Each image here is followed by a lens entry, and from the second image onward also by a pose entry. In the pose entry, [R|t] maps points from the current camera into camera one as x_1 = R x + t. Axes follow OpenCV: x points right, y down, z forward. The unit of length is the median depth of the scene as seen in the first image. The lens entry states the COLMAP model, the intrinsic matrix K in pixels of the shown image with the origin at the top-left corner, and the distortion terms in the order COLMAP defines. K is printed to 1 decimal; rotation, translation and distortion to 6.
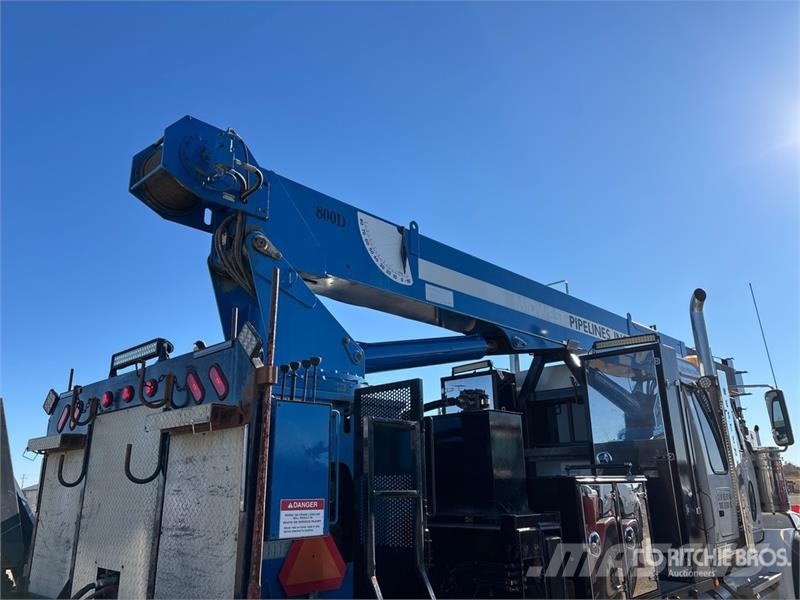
lens RADIAL K [[599.0, 0, 399.1], [0, 599.0, 296.5], [0, 0, 1]] dist [0.040130, -0.034033]
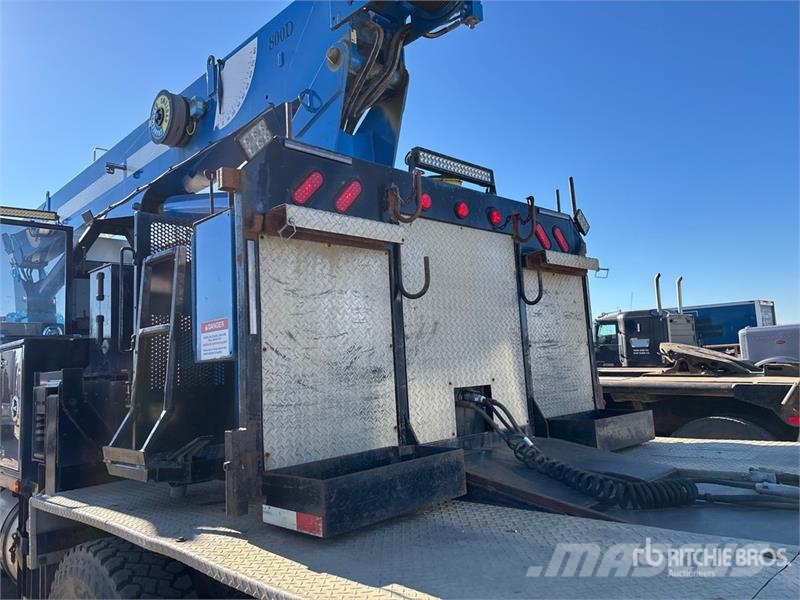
lens RADIAL K [[599.0, 0, 399.1], [0, 599.0, 296.5], [0, 0, 1]] dist [0.040130, -0.034033]
pose [[0.016952, 0.047331, 0.998735, -0.974596], [-0.329330, 0.943404, -0.039119, 0.262211], [-0.944063, -0.328251, 0.031580, 0.755816]]
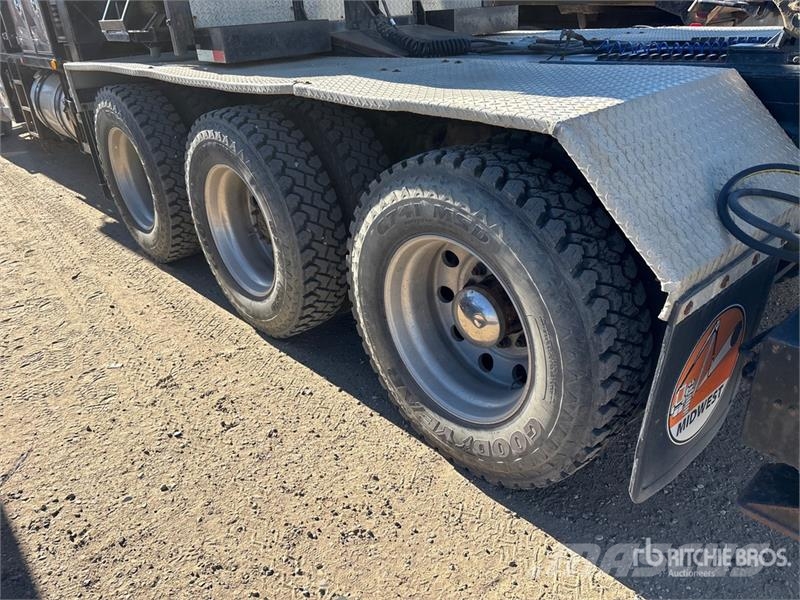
lens RADIAL K [[599.0, 0, 399.1], [0, 599.0, 296.5], [0, 0, 1]] dist [0.040130, -0.034033]
pose [[0.073579, -0.501854, 0.861817, -1.292786], [-0.327248, 0.804161, 0.496219, 0.219005], [-0.942070, -0.318539, -0.105061, 0.562693]]
